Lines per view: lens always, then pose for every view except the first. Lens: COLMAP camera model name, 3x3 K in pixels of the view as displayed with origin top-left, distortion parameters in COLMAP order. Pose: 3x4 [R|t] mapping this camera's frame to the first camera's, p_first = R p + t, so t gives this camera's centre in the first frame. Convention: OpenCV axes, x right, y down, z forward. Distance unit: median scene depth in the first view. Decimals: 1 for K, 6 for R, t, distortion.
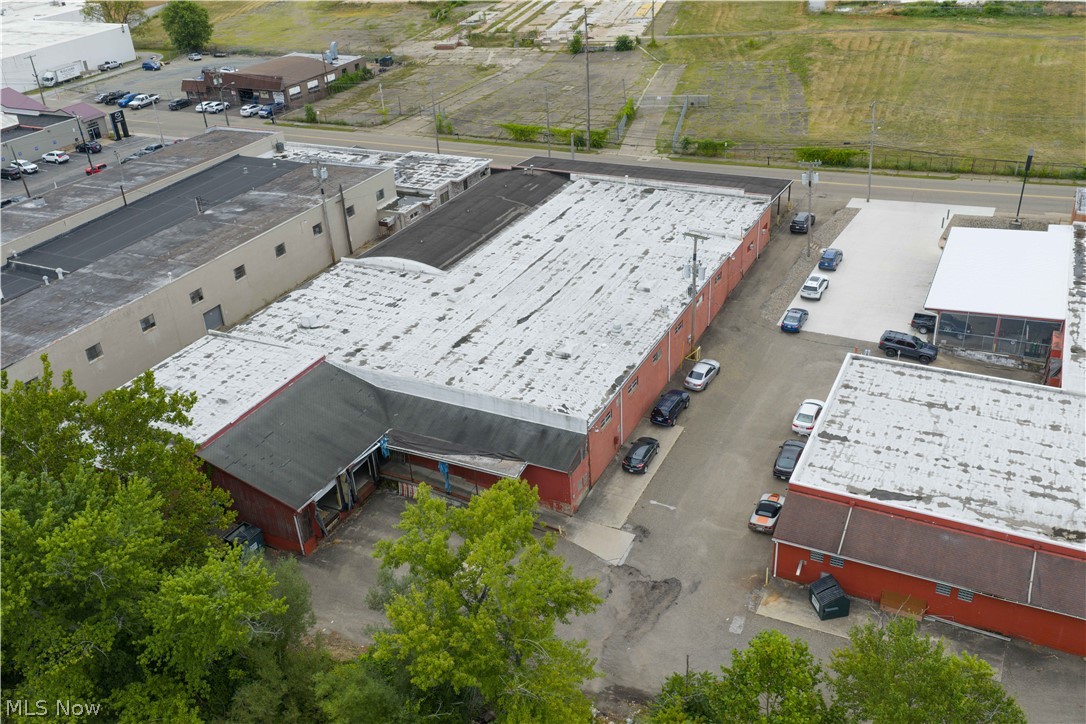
lens RADIAL K [[936.4, 0, 543.0], [0, 936.4, 362.0], [0, 0, 1]] dist [0.004644, -0.010534]
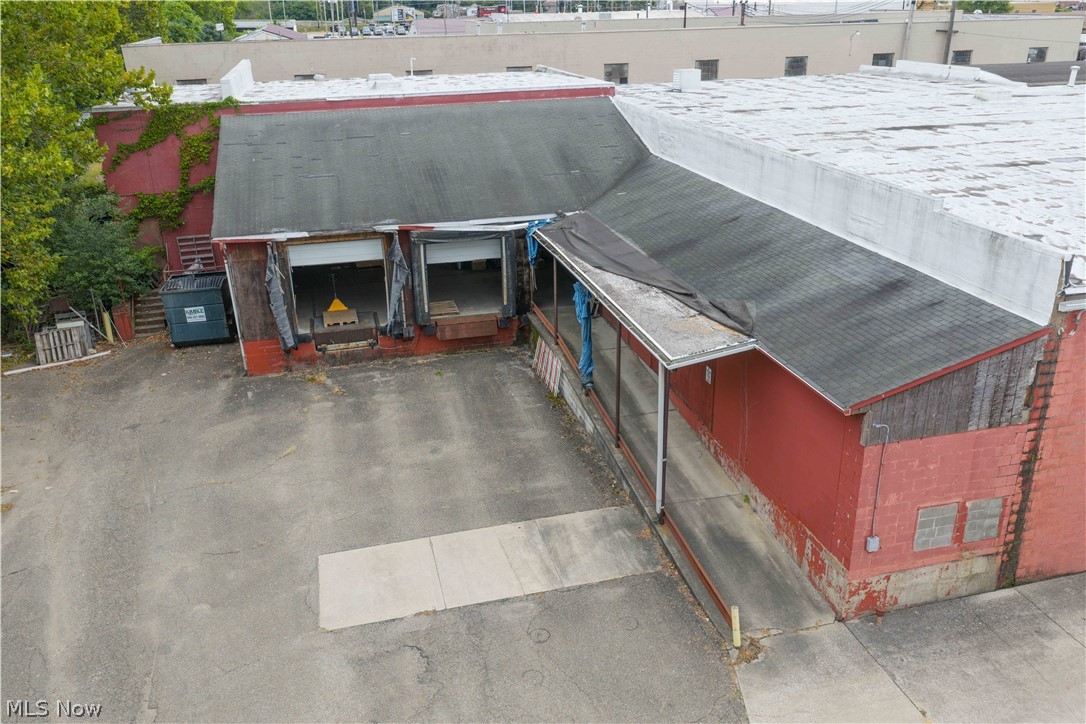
lens RADIAL K [[899.0, 0, 545.1], [0, 899.0, 368.8], [0, 0, 1]] dist [0.010322, -0.019200]
pose [[0.647537, 0.327503, -0.688068, 0.094651], [-0.390354, 0.918030, 0.069600, 0.092577], [0.654462, 0.223522, 0.722300, 0.596938]]
